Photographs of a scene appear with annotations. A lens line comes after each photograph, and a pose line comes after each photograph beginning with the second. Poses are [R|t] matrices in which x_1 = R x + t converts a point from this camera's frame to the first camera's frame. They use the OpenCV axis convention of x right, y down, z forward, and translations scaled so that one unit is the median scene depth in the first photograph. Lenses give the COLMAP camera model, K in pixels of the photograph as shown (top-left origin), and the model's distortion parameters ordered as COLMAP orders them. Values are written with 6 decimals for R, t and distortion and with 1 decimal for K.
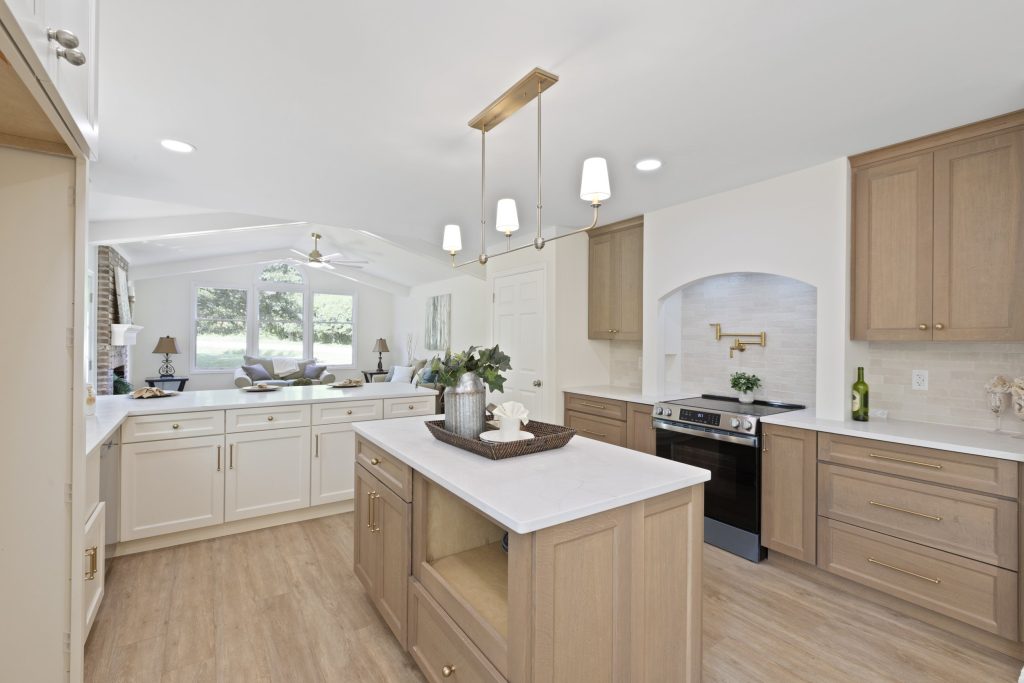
lens RADIAL K [[458.0, 0, 510.8], [0, 458.0, 340.8], [0, 0, 1]] dist [-0.001239, 0.002156]
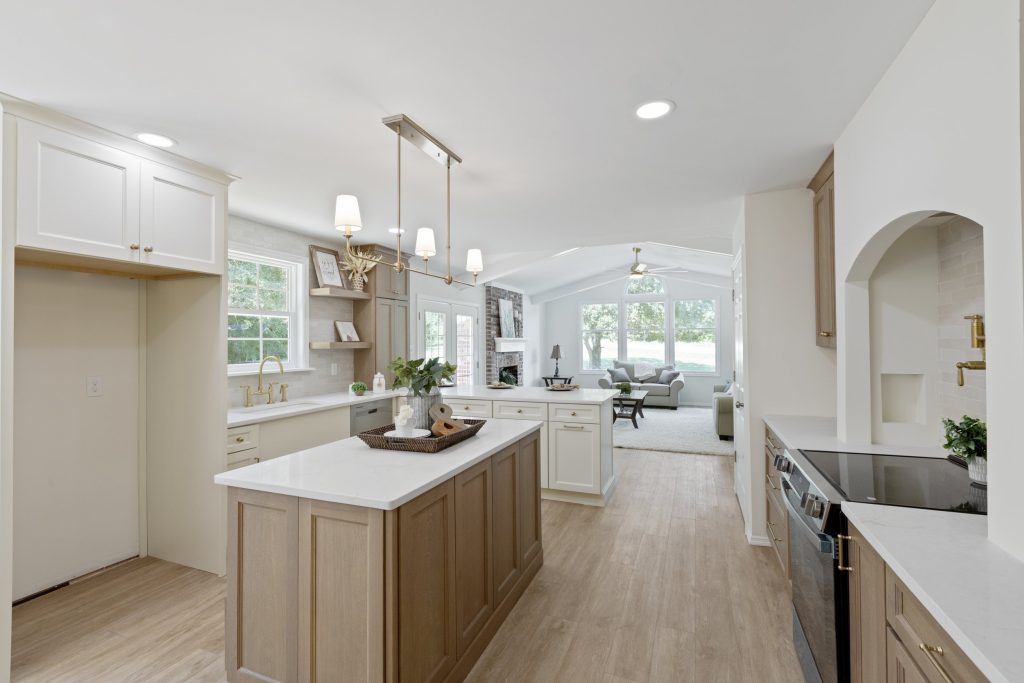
lens RADIAL K [[458.0, 0, 505.3], [0, 458.0, 342.7], [0, 0, 1]] dist [-0.001239, 0.002156]
pose [[0.551562, -0.012687, -0.834038, 0.609349], [0.008085, 0.999919, -0.009863, -0.007913], [0.834095, -0.001303, 0.551619, 0.320323]]
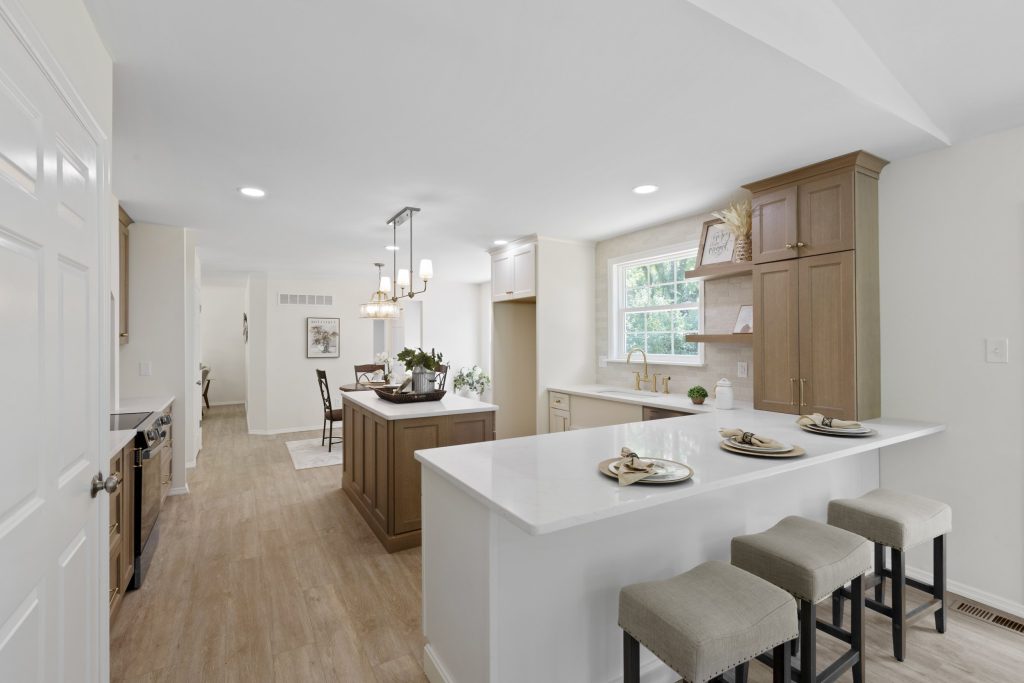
lens RADIAL K [[458.0, 0, 511.2], [0, 458.0, 337.5], [0, 0, 1]] dist [-0.001239, 0.002156]
pose [[-0.998573, -0.003874, 0.053265, -0.322035], [-0.003813, 0.999992, 0.001245, -0.018894], [-0.053269, 0.001040, -0.998580, 1.673756]]
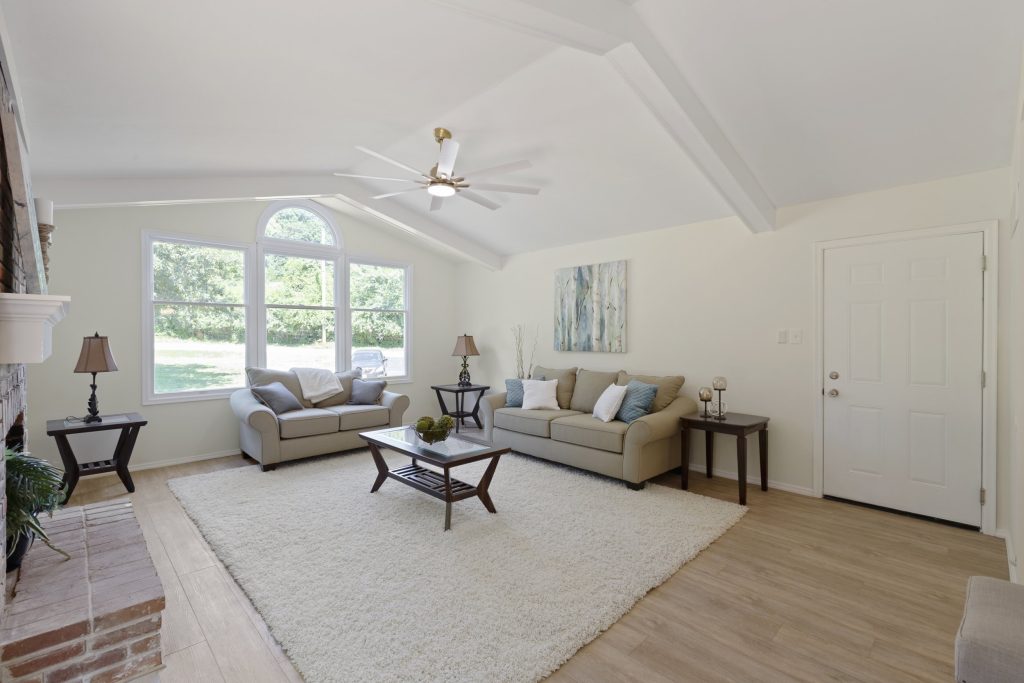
lens RADIAL K [[458.0, 0, 515.0], [0, 458.0, 333.1], [0, 0, 1]] dist [-0.001239, 0.002156]
pose [[0.983333, -0.009424, 0.181570, -0.921737], [0.010534, 0.999931, -0.005150, -0.008731], [-0.181509, 0.006977, 0.983364, 1.000428]]
